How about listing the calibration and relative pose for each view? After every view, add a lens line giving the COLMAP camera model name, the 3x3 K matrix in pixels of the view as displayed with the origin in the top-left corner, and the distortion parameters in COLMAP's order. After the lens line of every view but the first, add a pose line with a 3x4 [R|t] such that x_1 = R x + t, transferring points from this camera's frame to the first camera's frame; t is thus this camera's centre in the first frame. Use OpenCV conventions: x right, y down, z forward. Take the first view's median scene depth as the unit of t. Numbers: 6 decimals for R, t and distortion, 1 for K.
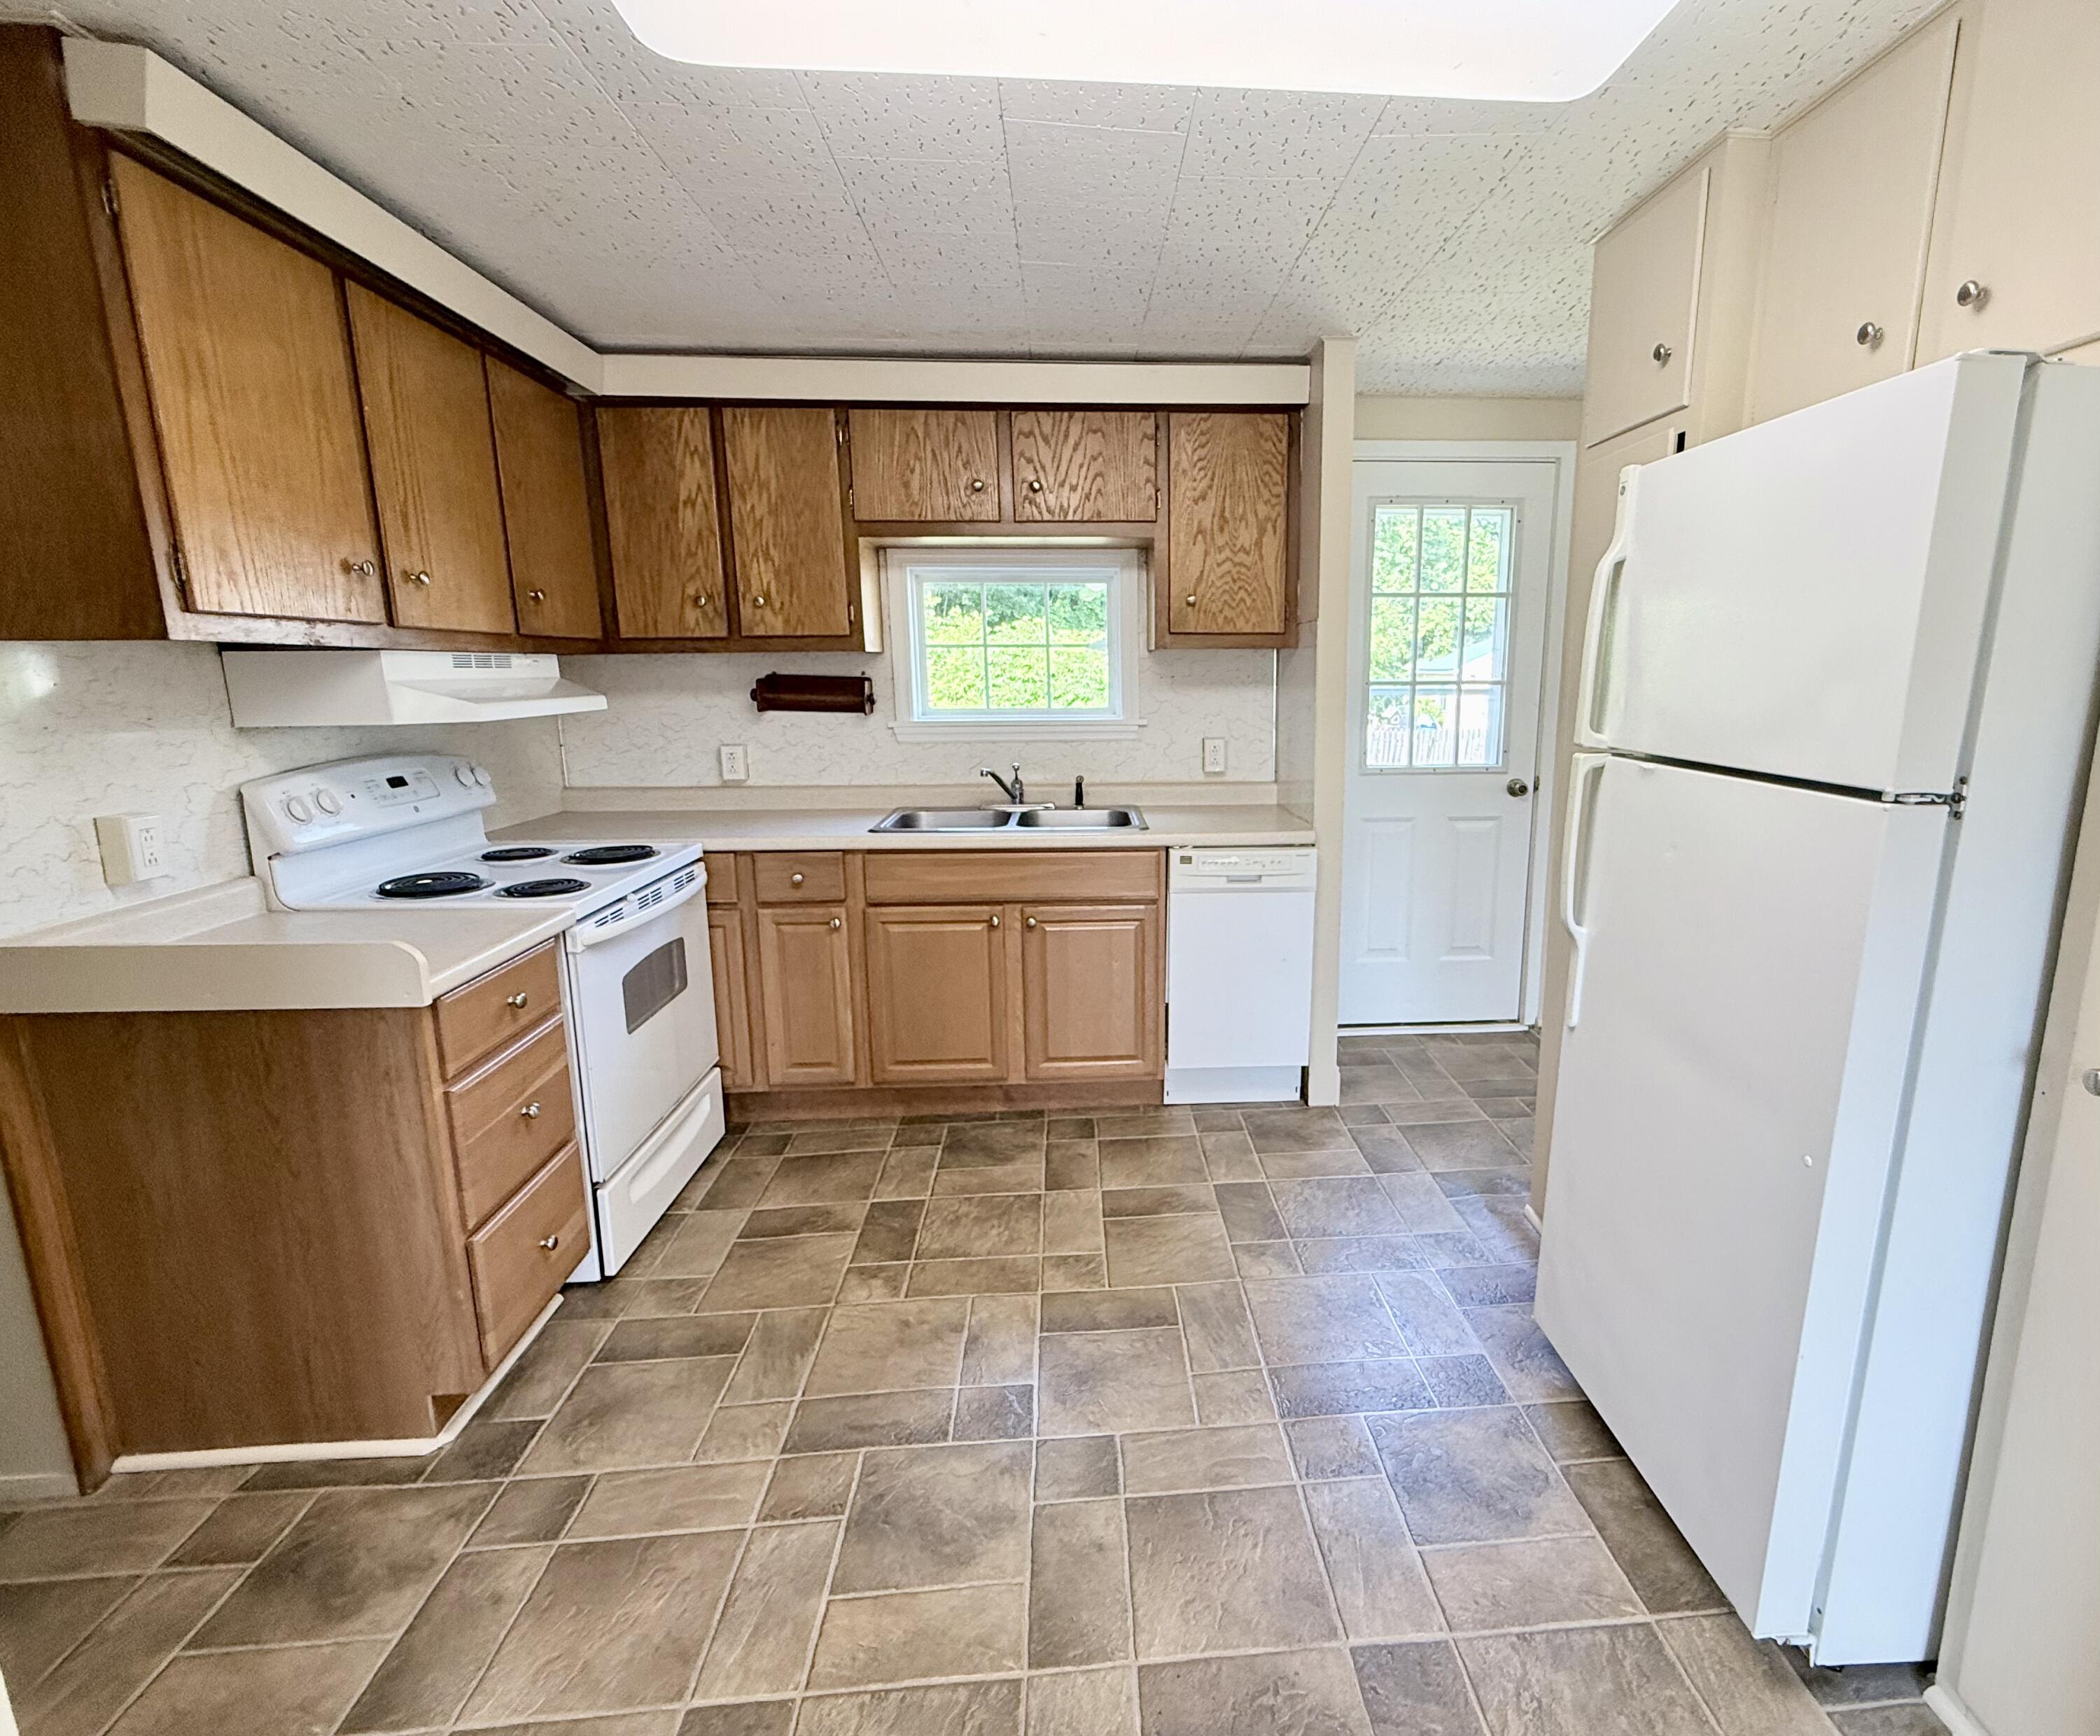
lens RADIAL K [[1091.4, 0, 1059.7], [0, 1091.4, 867.3], [0, 0, 1]] dist [0.001388, -0.000802]
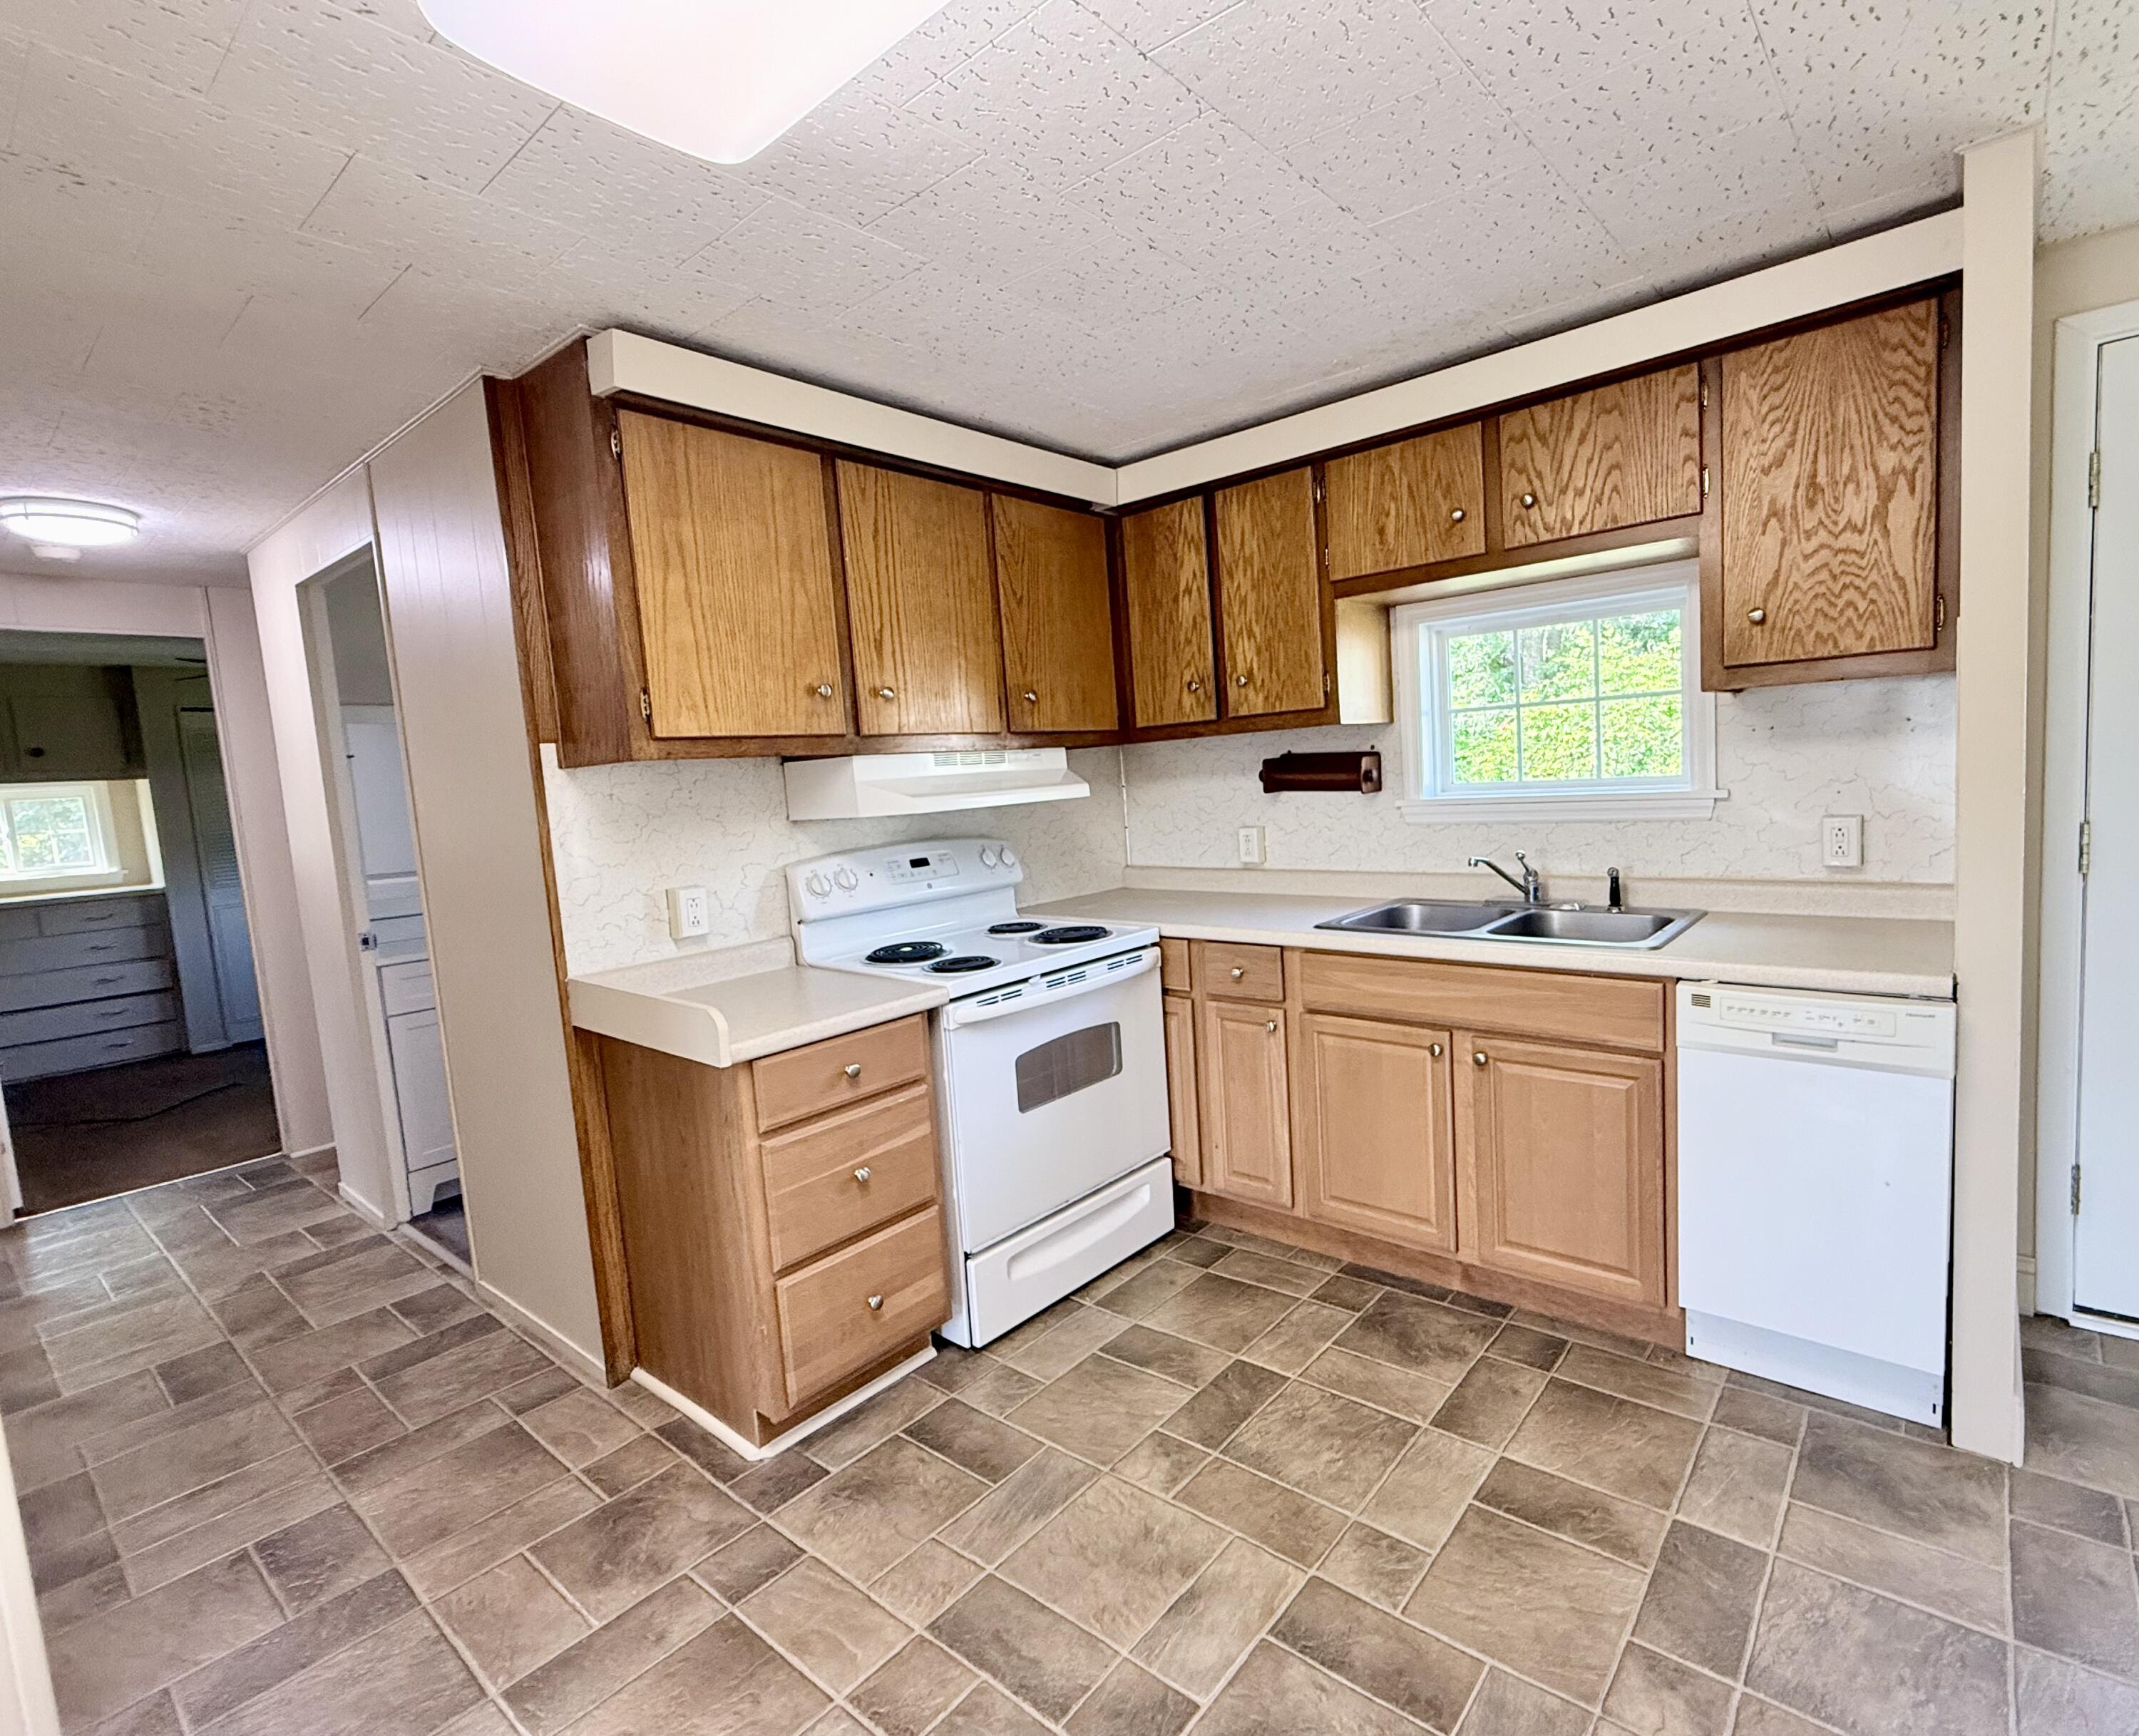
lens RADIAL K [[1018.7, 0, 1067.1], [0, 1018.7, 868.3], [0, 0, 1]] dist [0.000774, 0.000550]
pose [[0.741047, 0.023610, -0.671038, 0.236251], [-0.063927, 0.997323, -0.035506, -0.039085], [0.668403, 0.069209, 0.740572, 0.259977]]
